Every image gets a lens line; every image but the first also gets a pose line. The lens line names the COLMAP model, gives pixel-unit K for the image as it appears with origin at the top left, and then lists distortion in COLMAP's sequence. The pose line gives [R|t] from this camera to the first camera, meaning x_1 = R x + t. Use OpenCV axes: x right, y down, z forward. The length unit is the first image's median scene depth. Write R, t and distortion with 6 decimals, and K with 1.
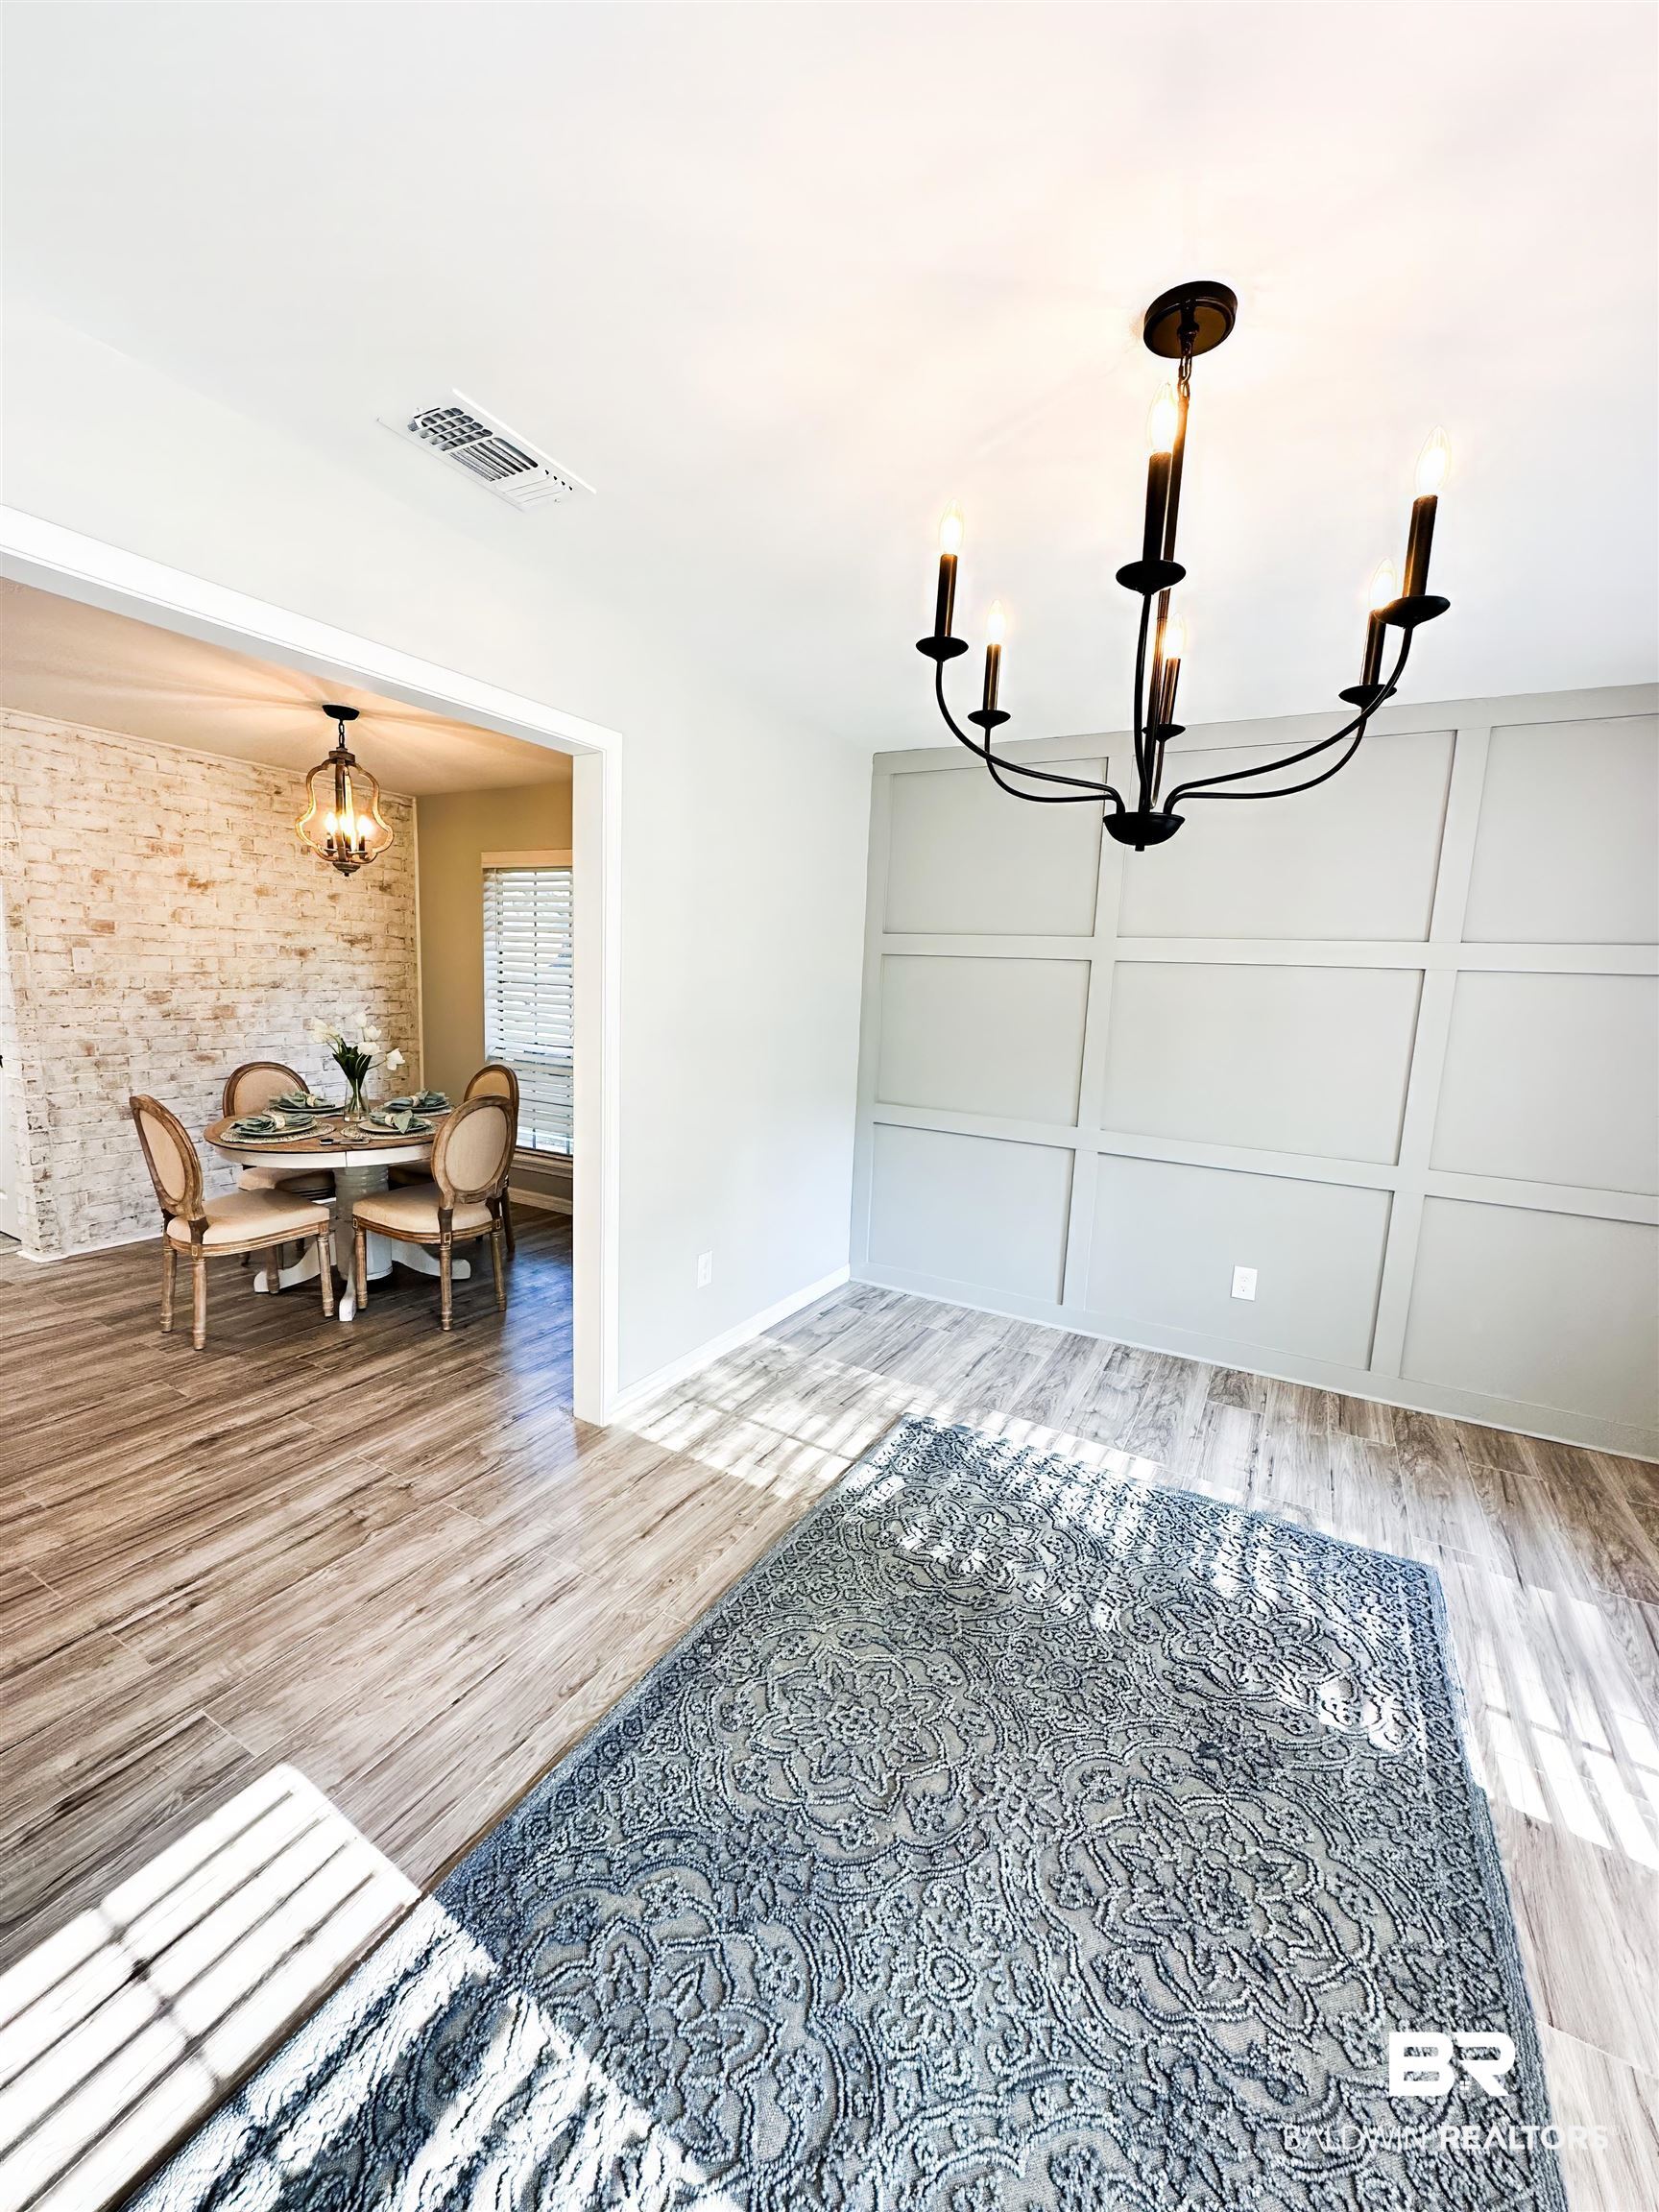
lens RADIAL K [[877.7, 0, 829.5], [0, 877.7, 1106.0], [0, 0, 1]] dist [-0.001991, 0.000656]
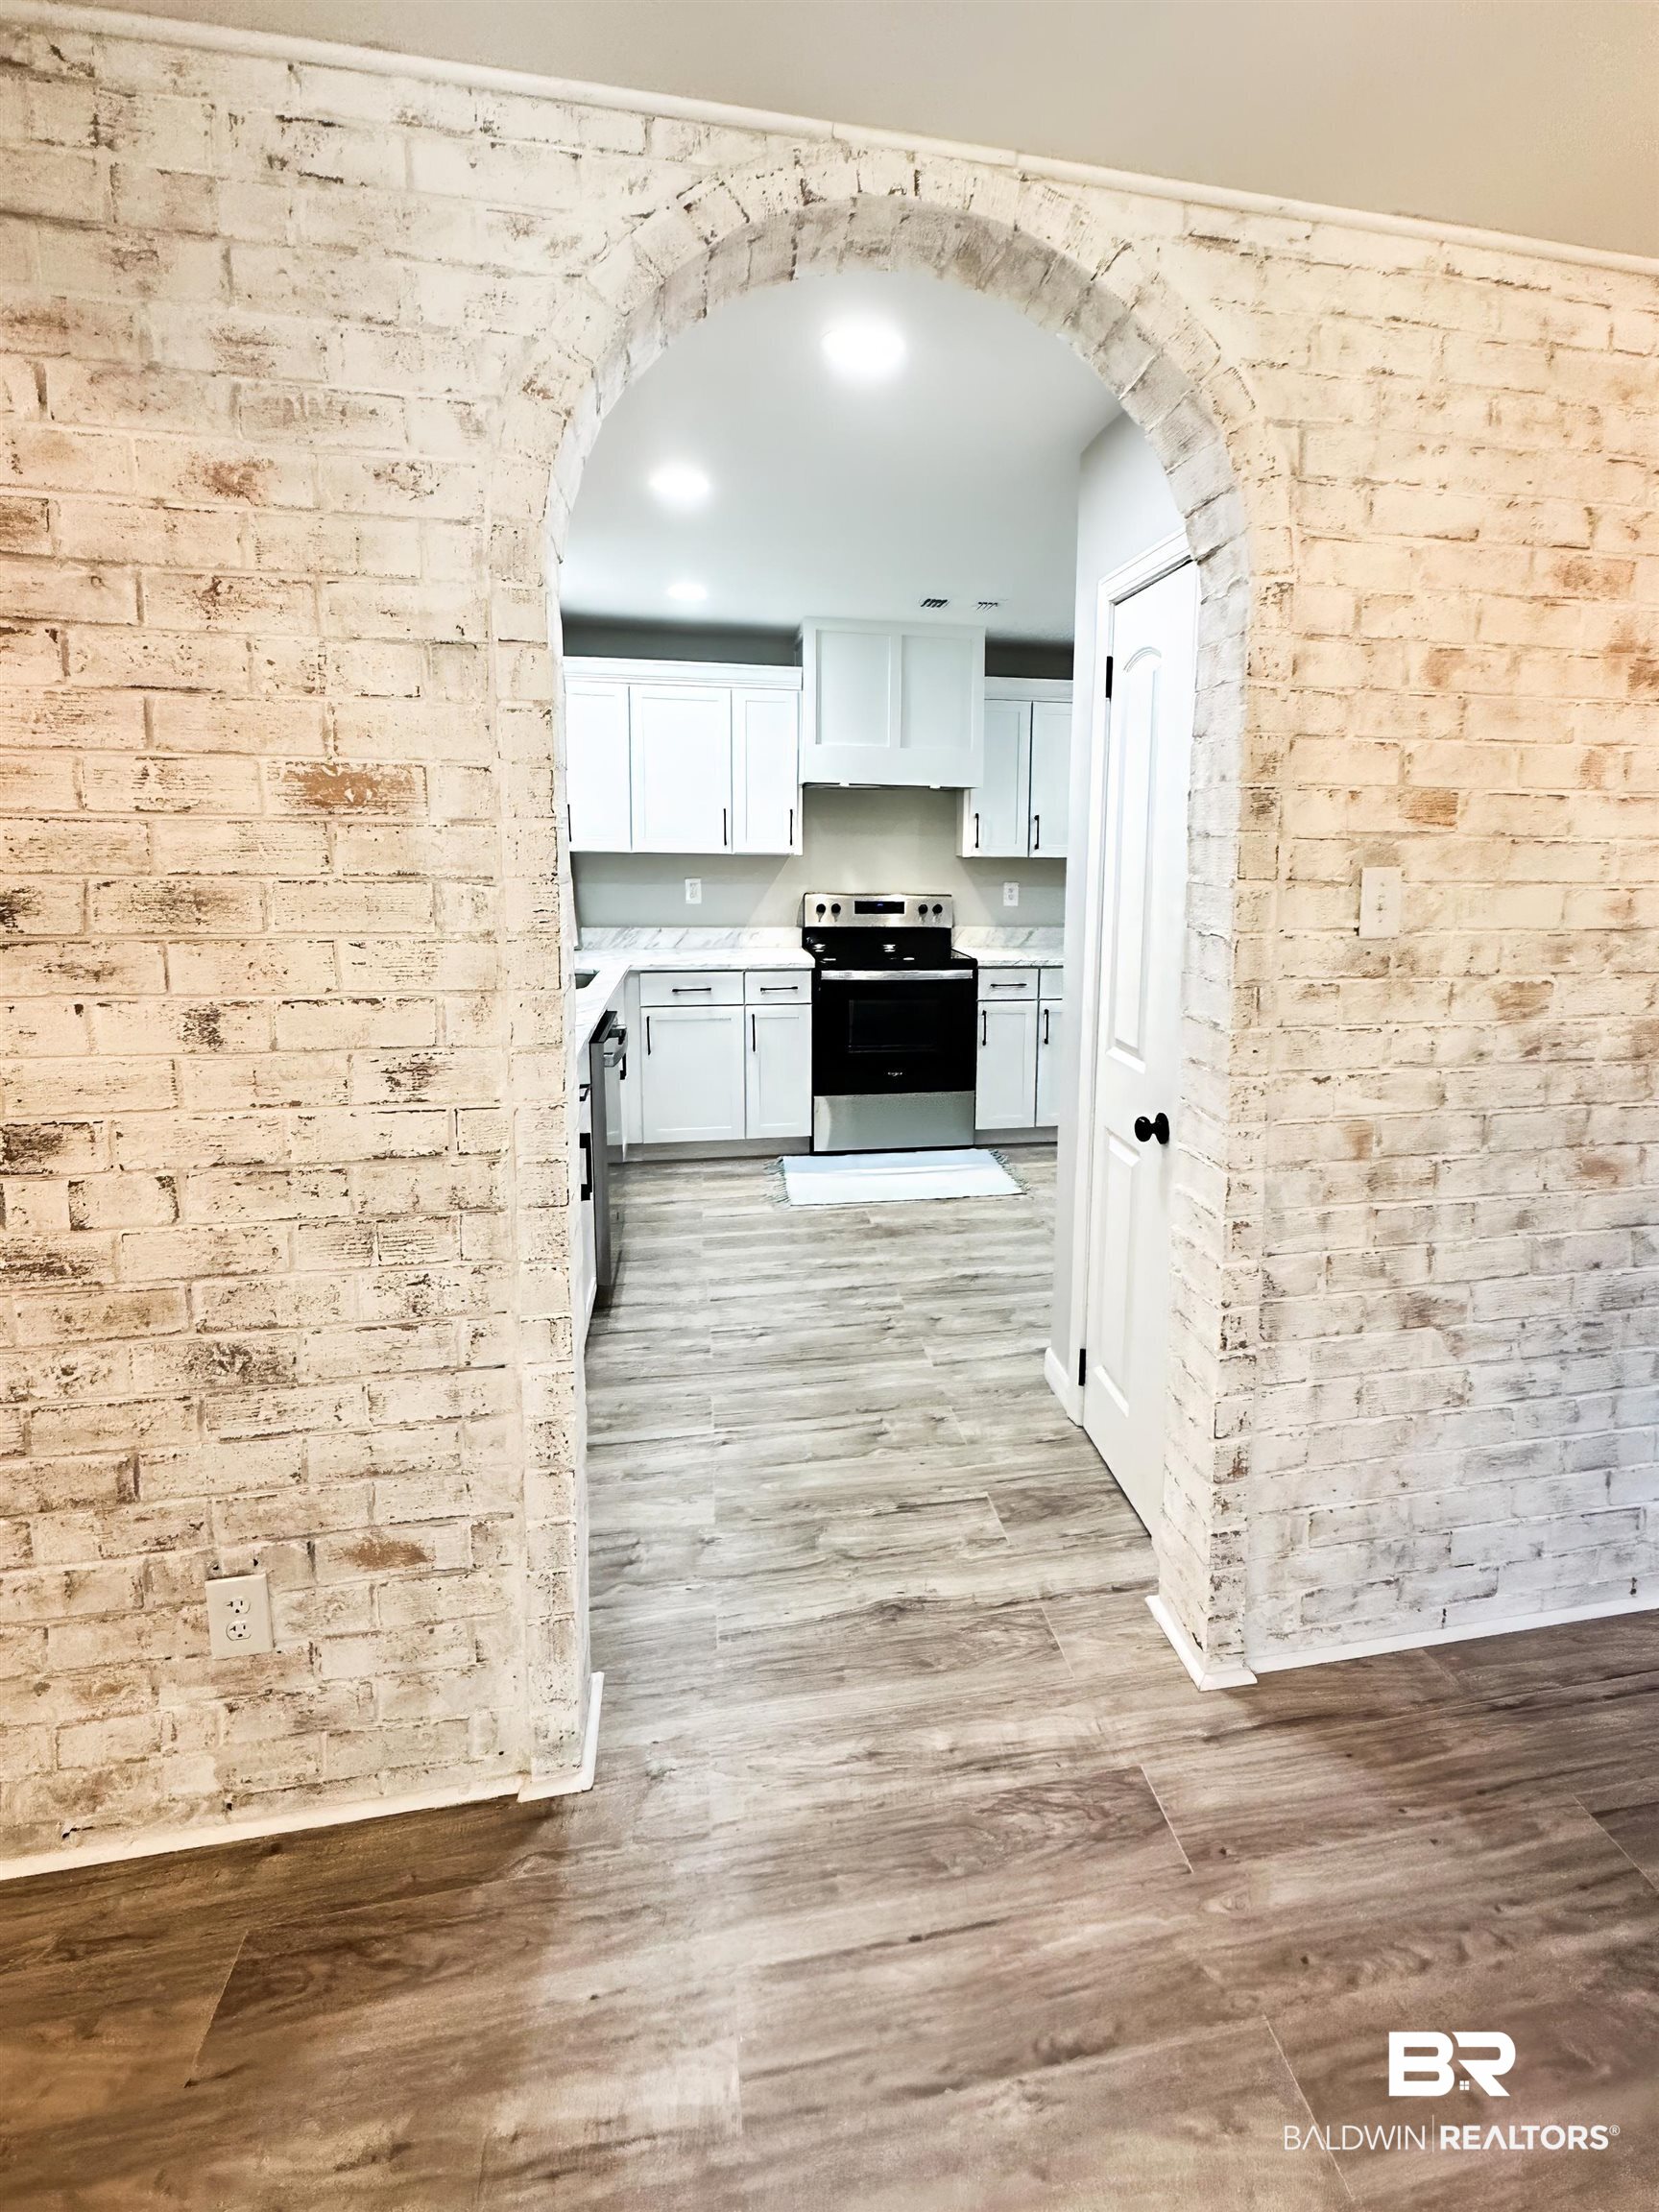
lens RADIAL K [[1109.5, 0, 955.5], [0, 1109.5, 981.0], [0, 0, 1]] dist [0.000076, 0.000345]
pose [[0.671460, 0.064857, -0.738197, -0.802668], [-0.100738, 0.994904, -0.004219, -0.145498], [0.734162, 0.077197, 0.674572, 0.720507]]
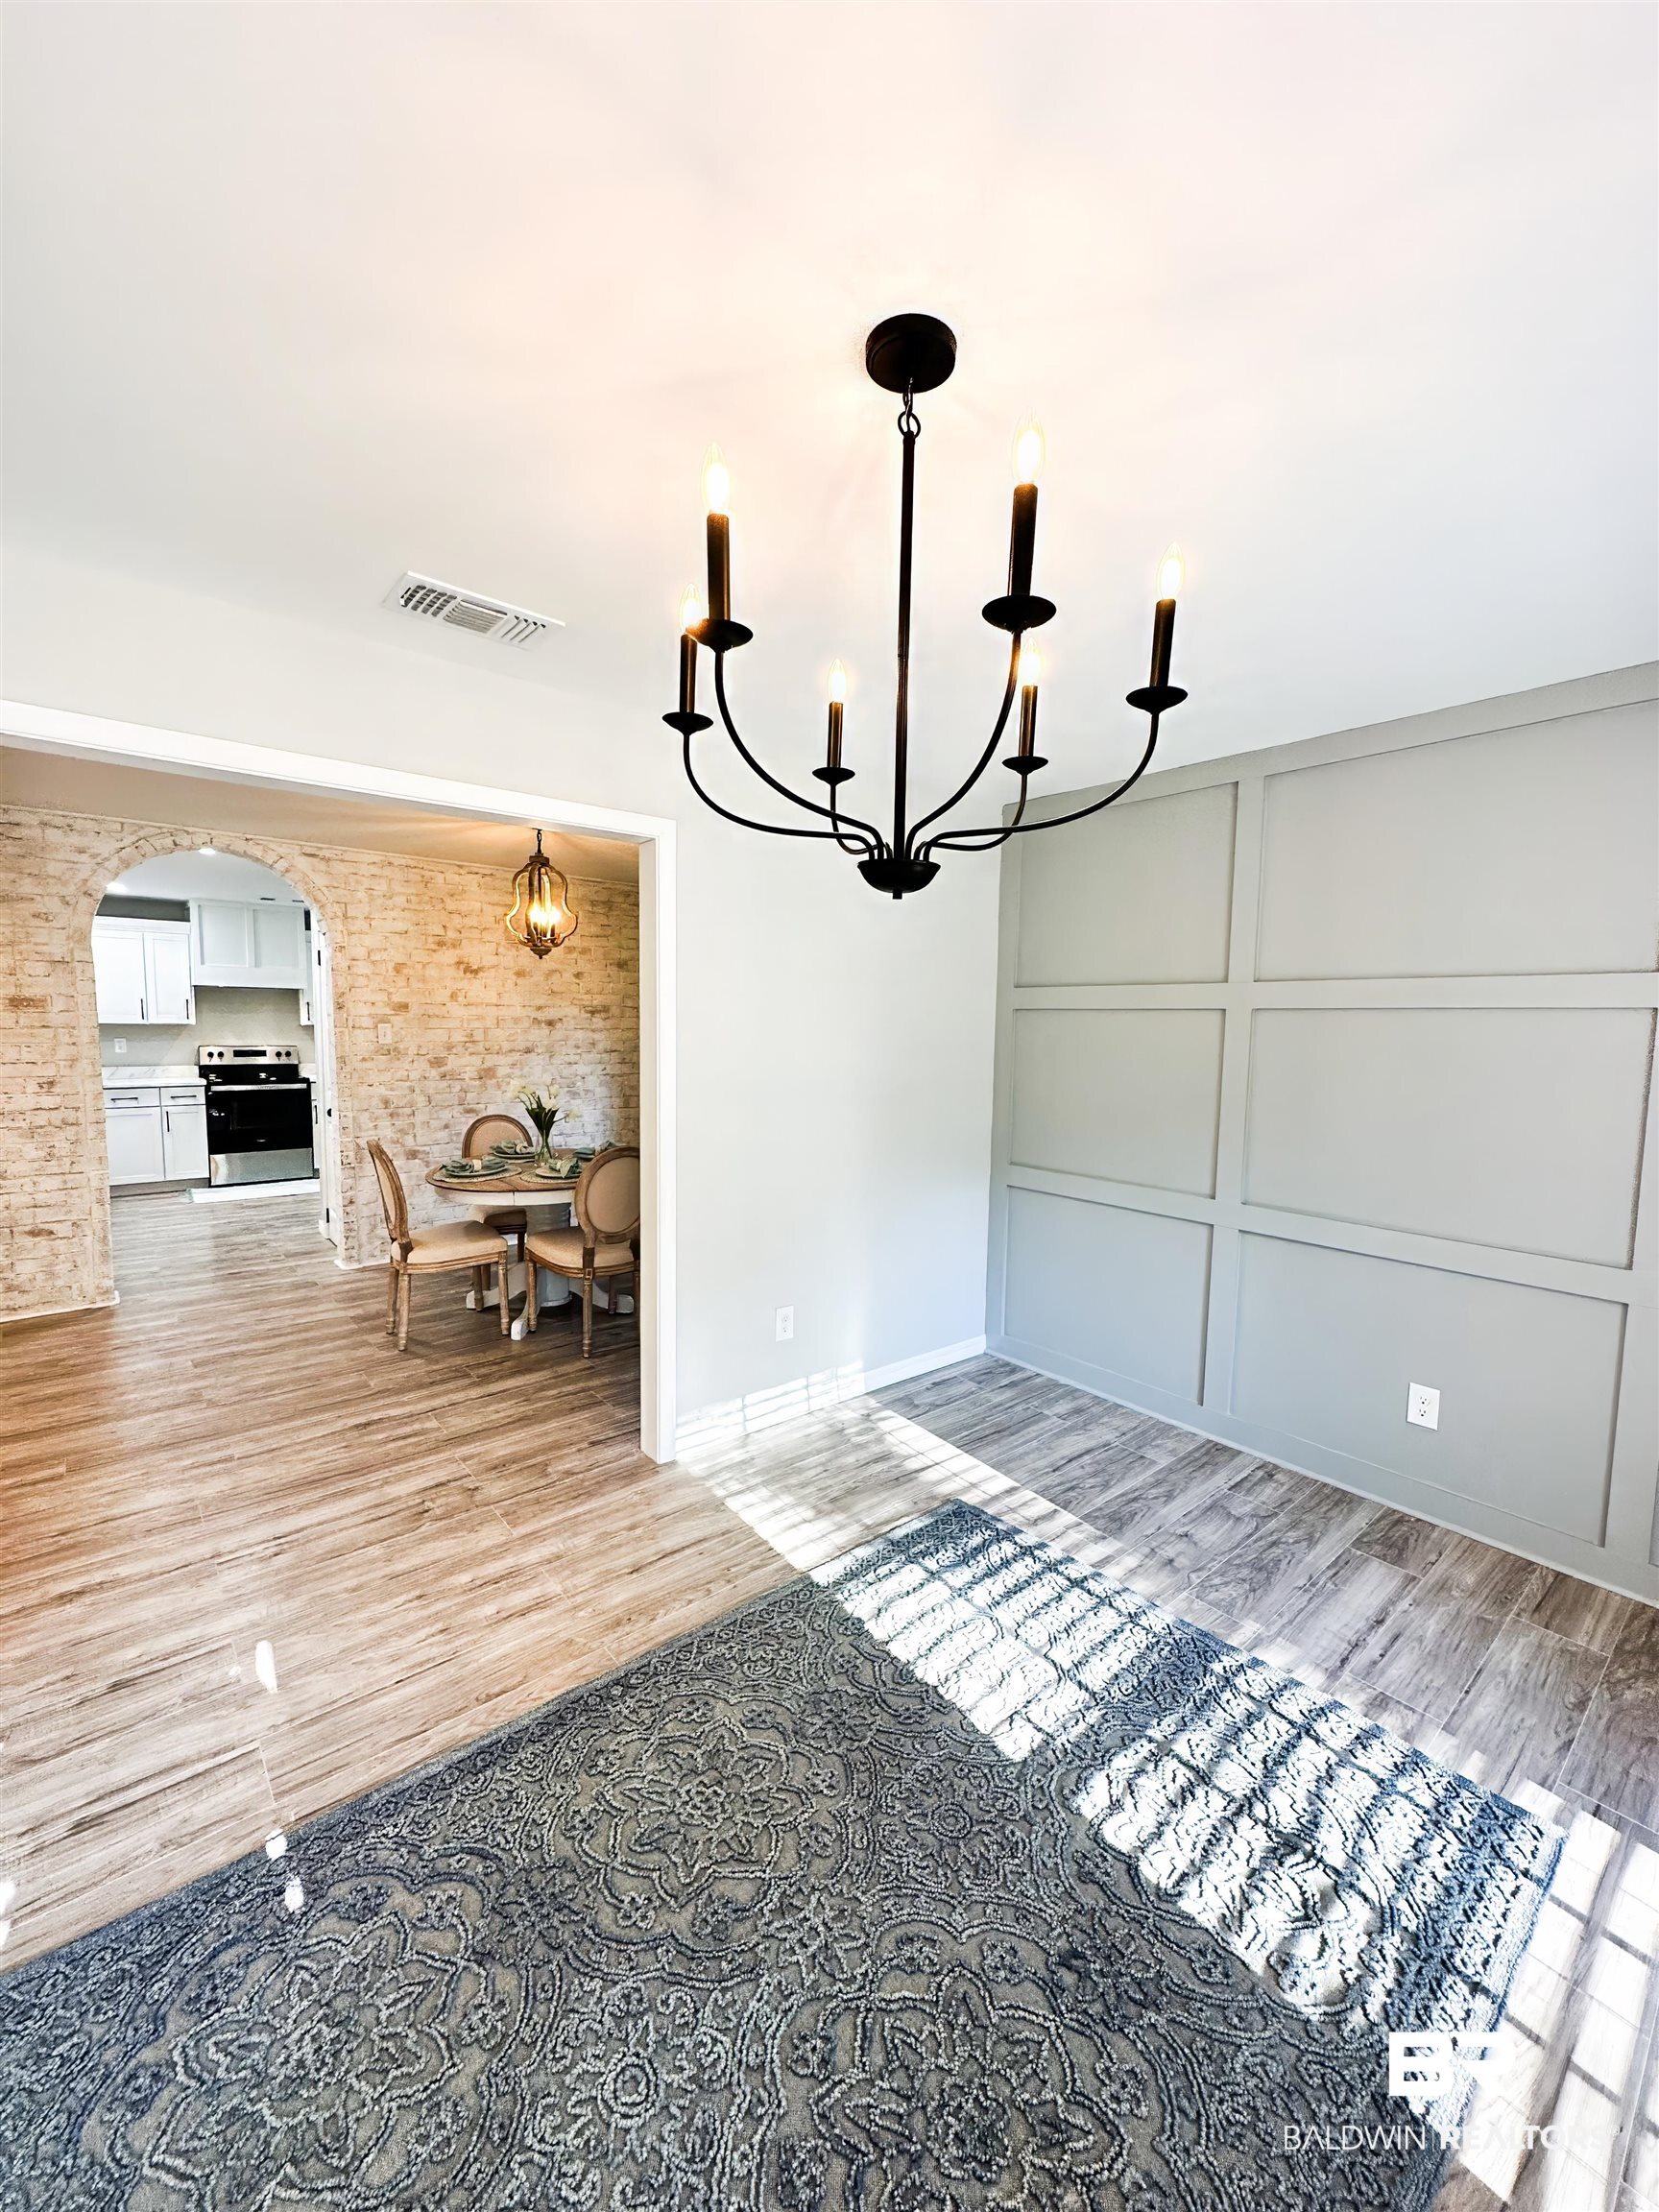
lens RADIAL K [[883.4, 0, 829.5], [0, 883.4, 1106.0], [0, 0, 1]] dist [-0.001788, 0.001278]
pose [[0.934138, 0.007416, -0.356834, 0.271780], [-0.030873, 0.997716, -0.060086, -0.004829], [0.355573, 0.067145, 0.932233, 0.048273]]
